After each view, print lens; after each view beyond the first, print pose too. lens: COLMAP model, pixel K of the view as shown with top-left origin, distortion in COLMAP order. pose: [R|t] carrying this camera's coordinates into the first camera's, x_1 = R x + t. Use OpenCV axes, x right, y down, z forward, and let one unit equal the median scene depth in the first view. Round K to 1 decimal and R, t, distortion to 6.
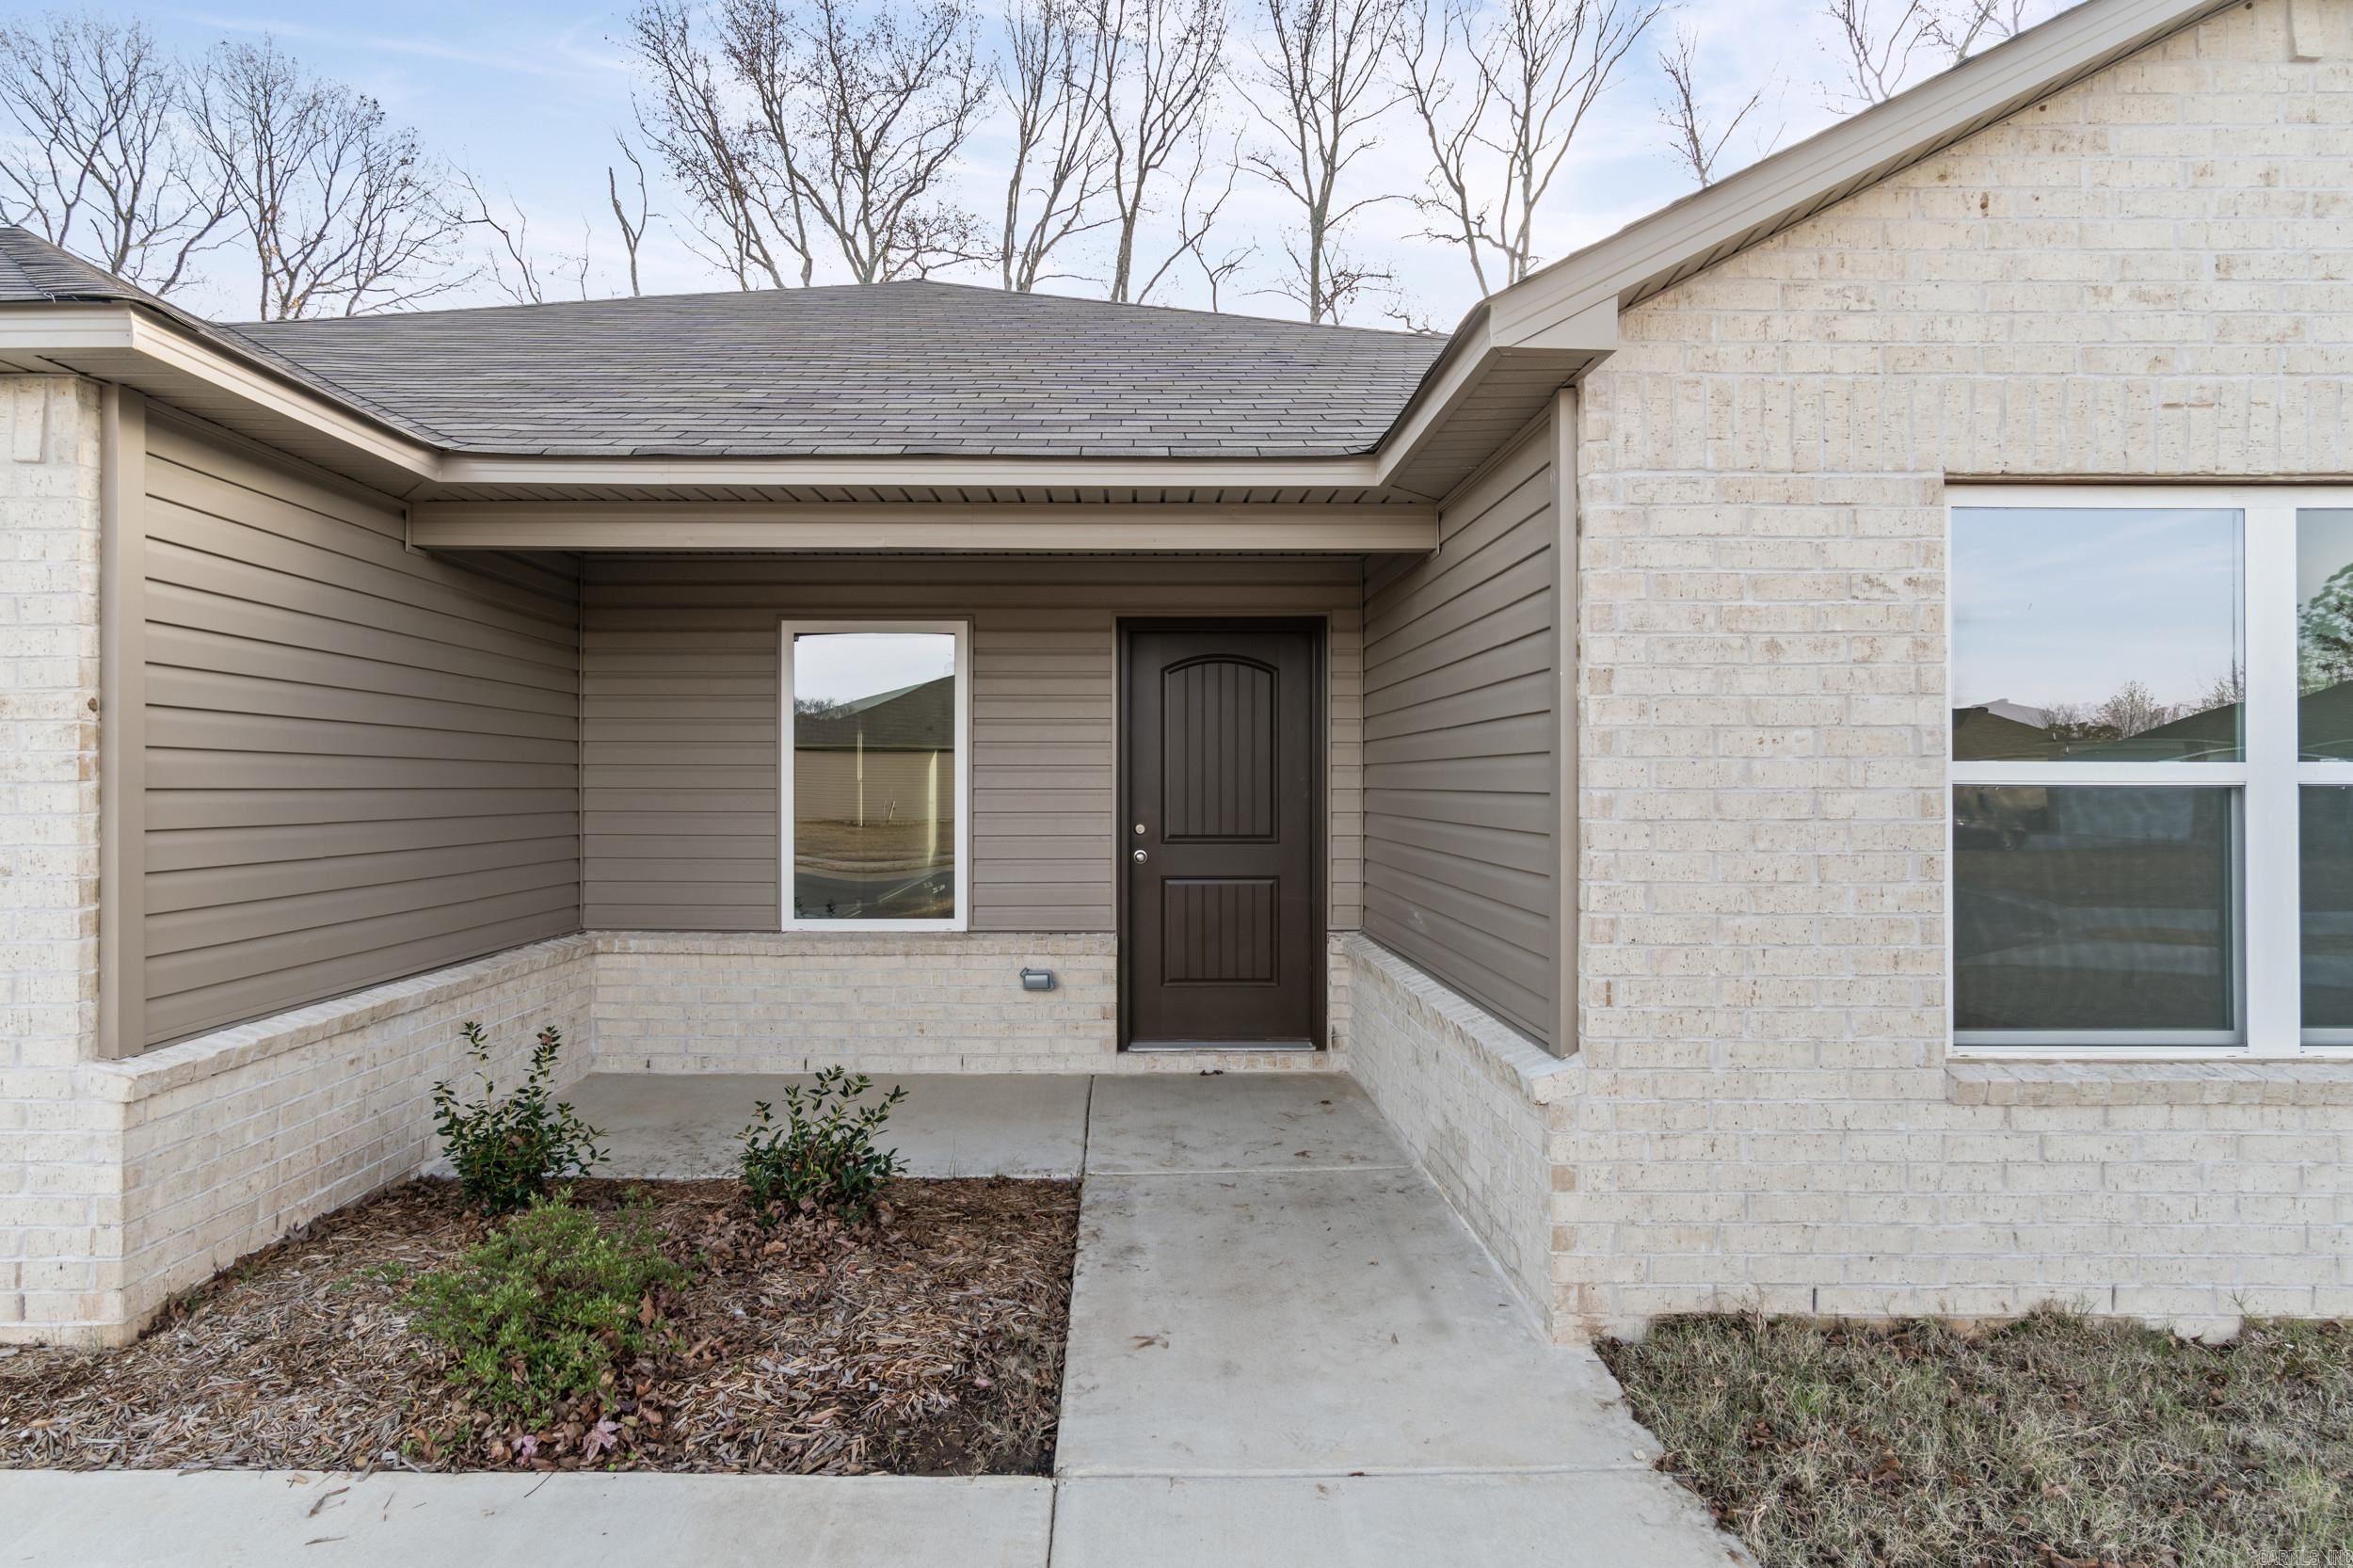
lens RADIAL K [[1213.4, 0, 1122.3], [0, 1213.4, 779.6], [0, 0, 1]] dist [-0.004242, -0.000739]
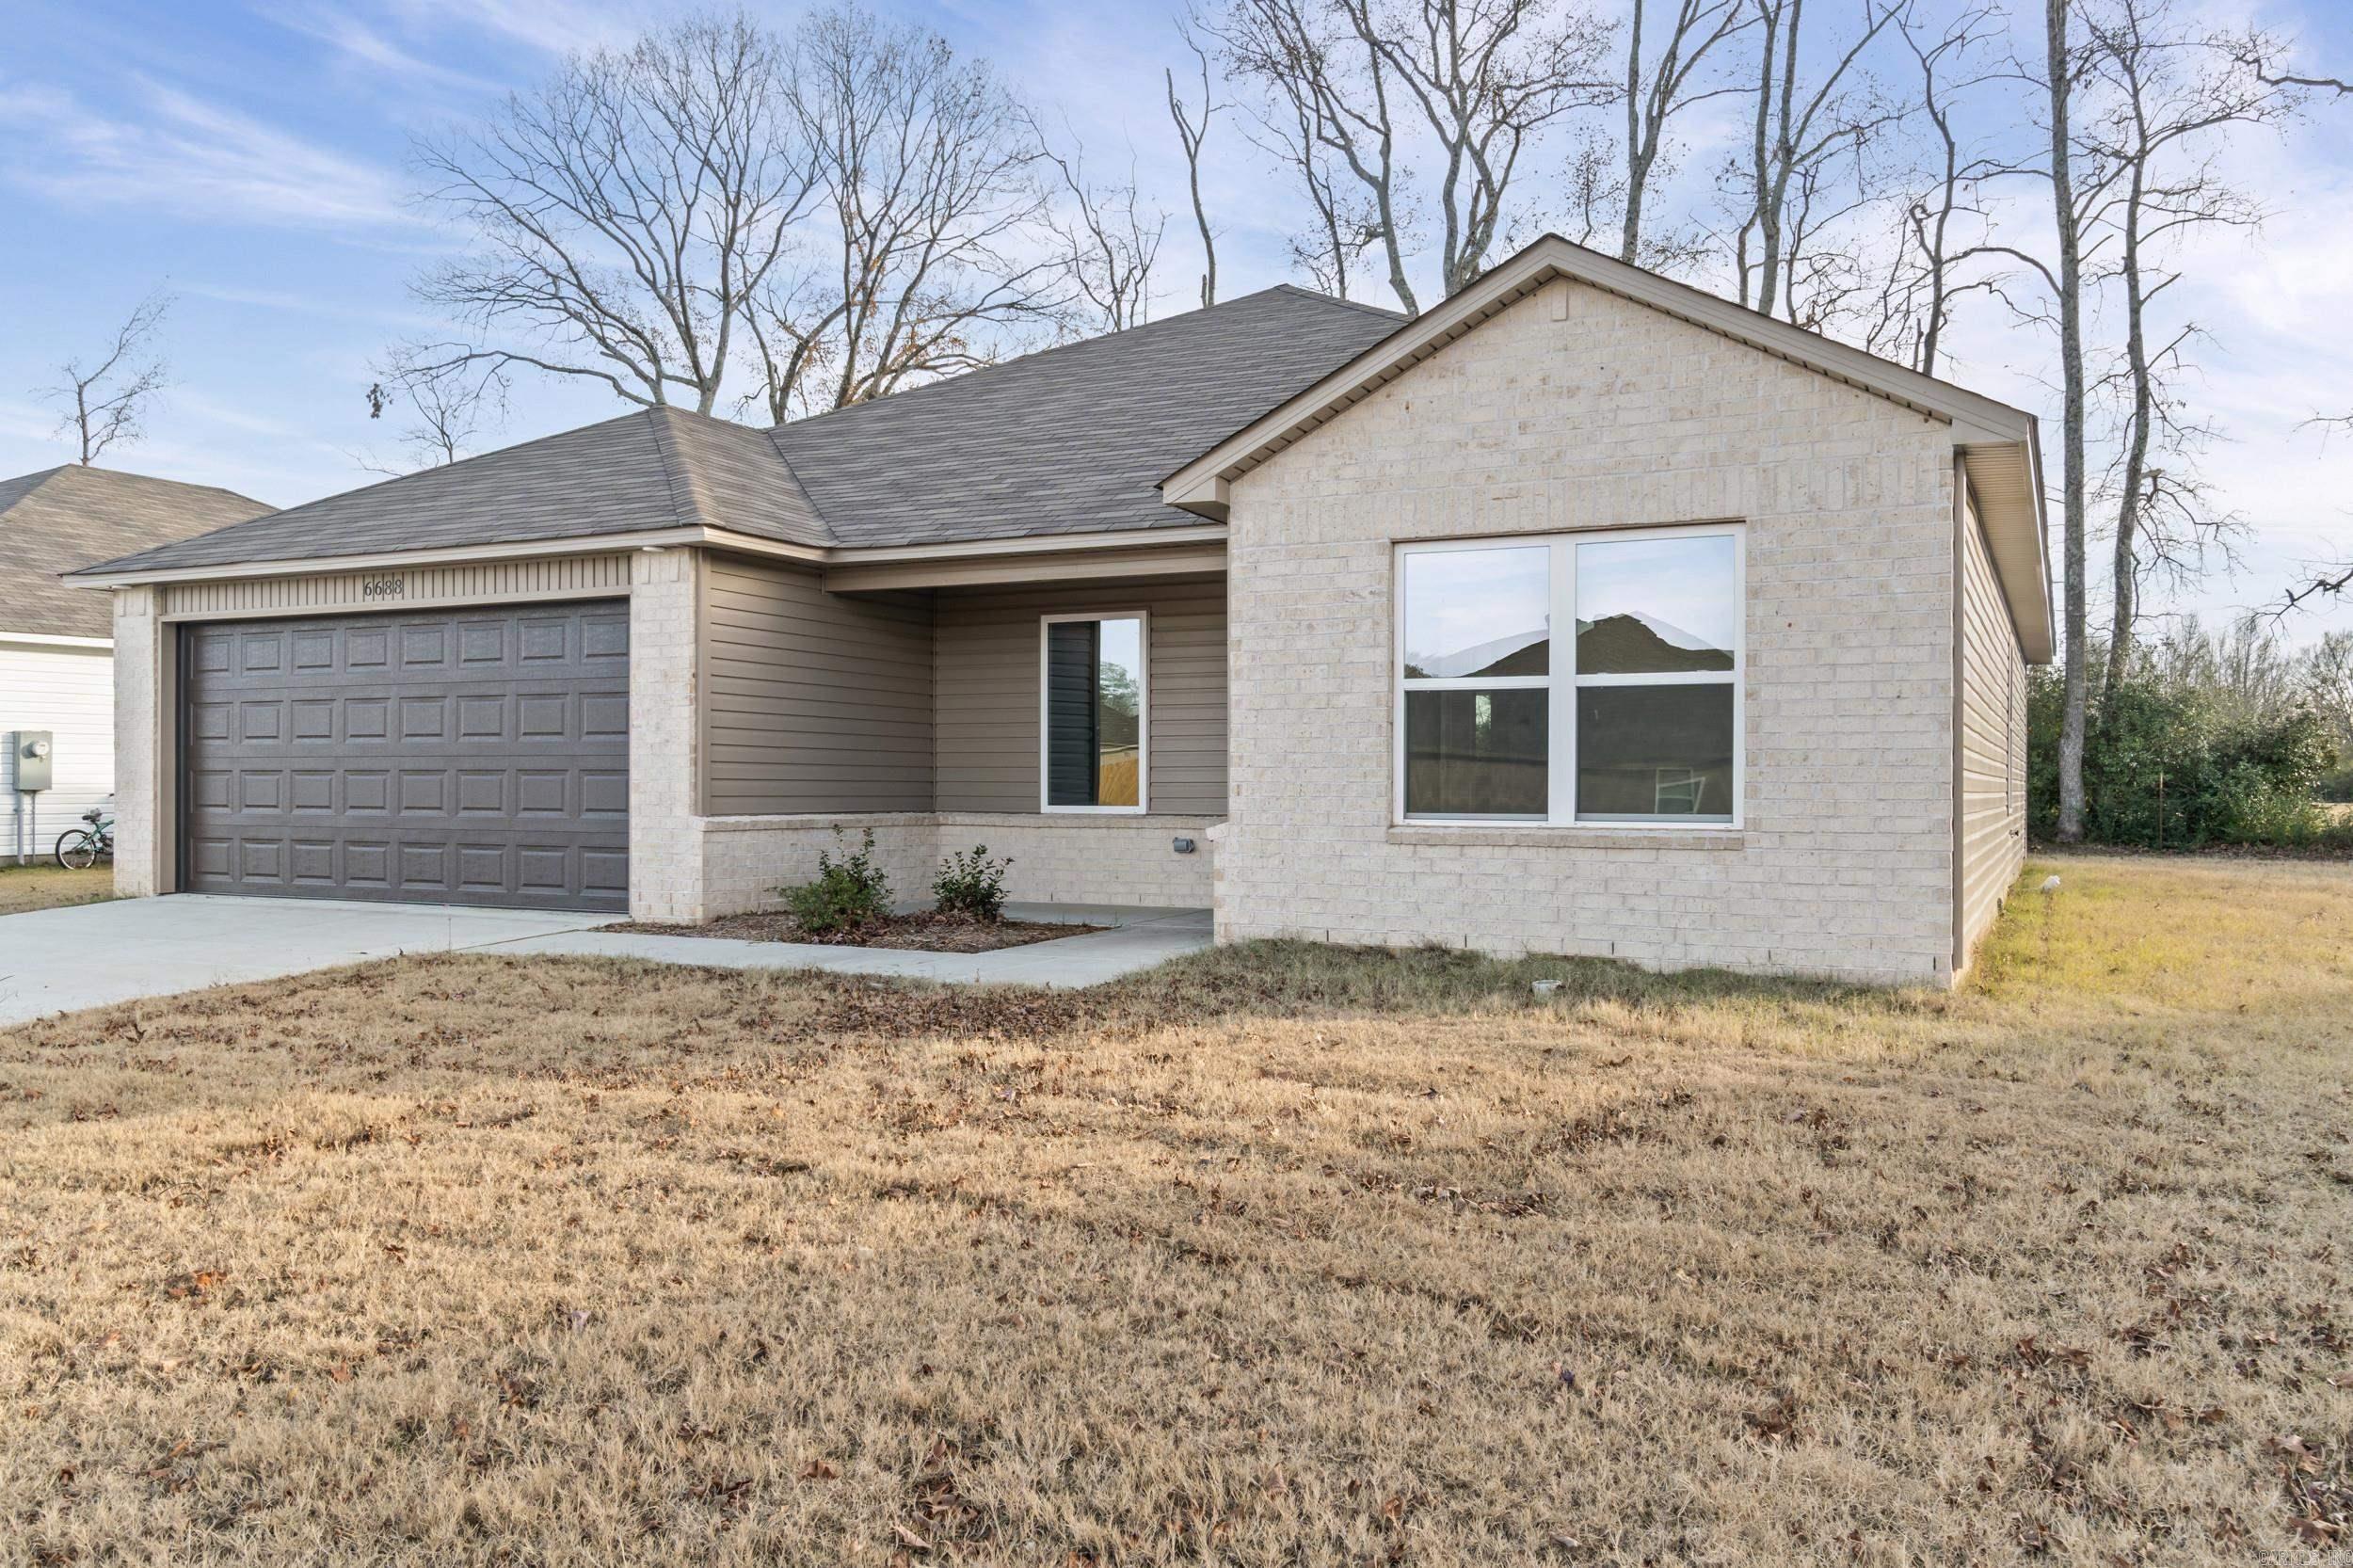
lens RADIAL K [[1814.3, 0, 1128.3], [0, 1814.3, 785.2], [0, 0, 1]] dist [-0.002676, 0.001474]
pose [[0.887002, 0.001391, -0.461763, 0.907360], [-0.001180, 0.999999, 0.000746, 0.087323], [0.461764, -0.000117, 0.887003, -1.034386]]
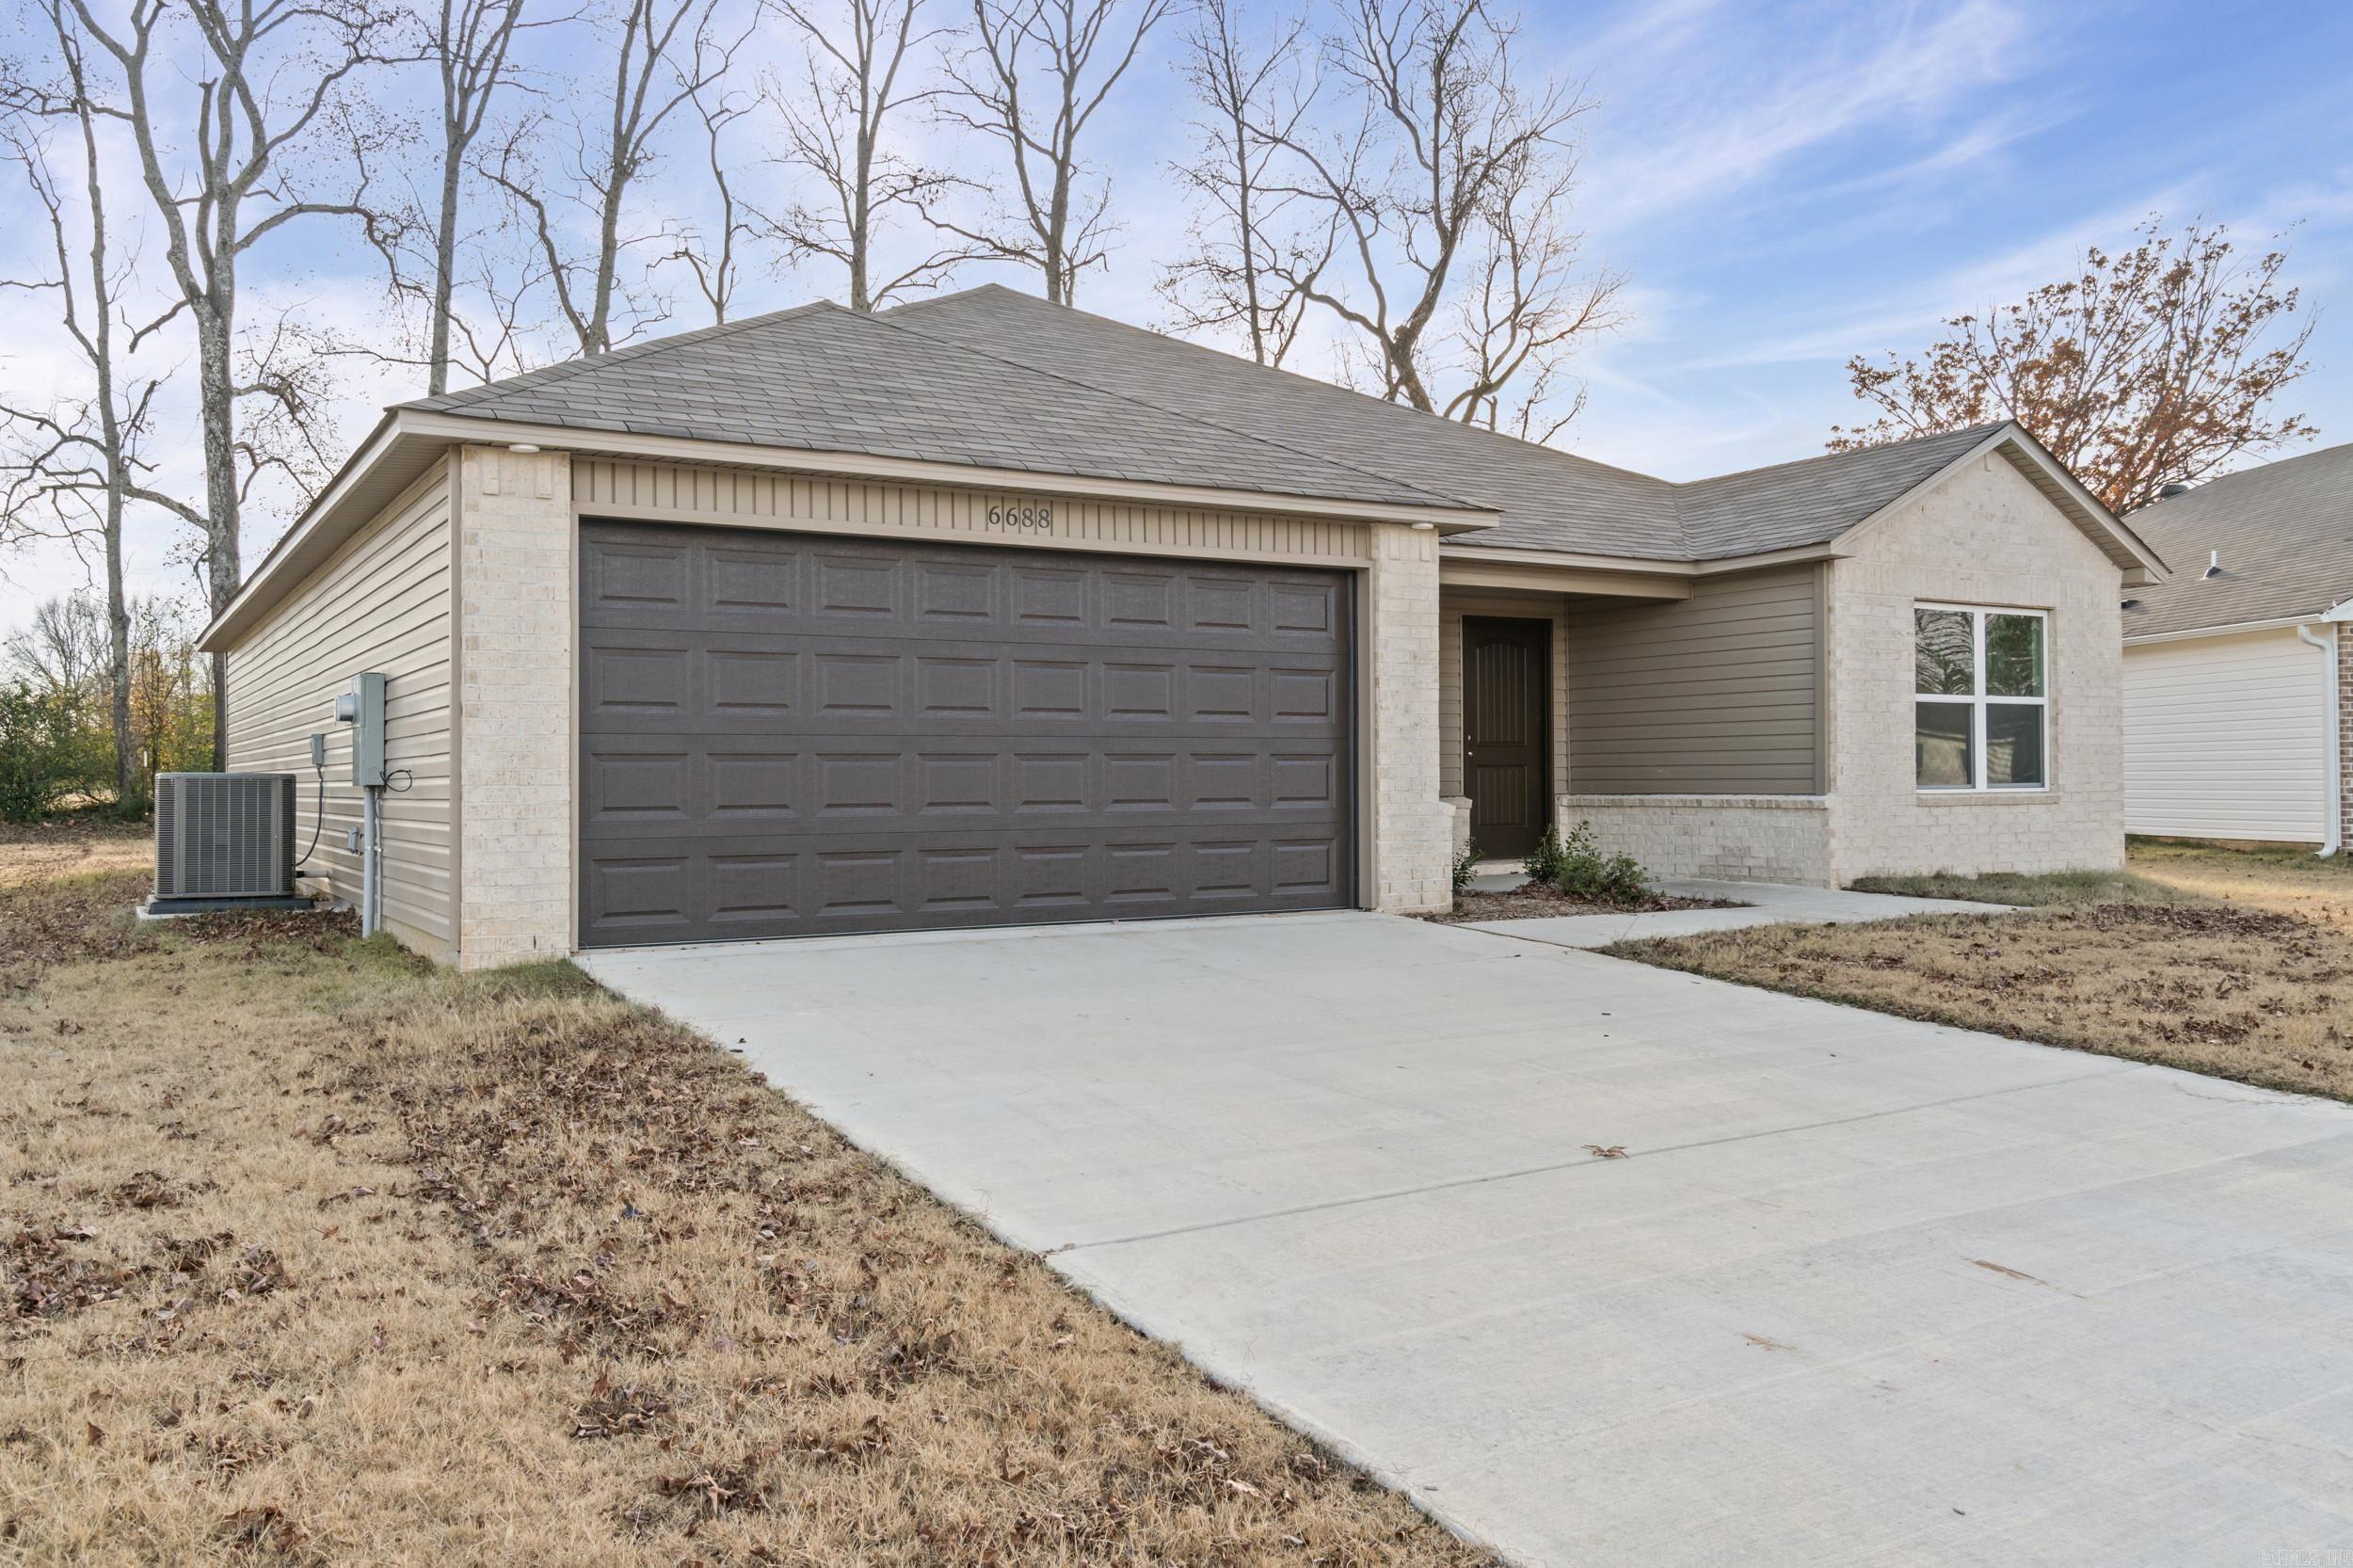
lens RADIAL K [[1814.3, 0, 1128.3], [0, 1814.3, 785.2], [0, 0, 1]] dist [-0.002676, 0.001474]
pose [[0.864304, -0.008927, 0.502890, -1.739357], [0.006812, 0.999959, 0.006043, 0.091457], [-0.502923, -0.001797, 0.864329, -1.012878]]
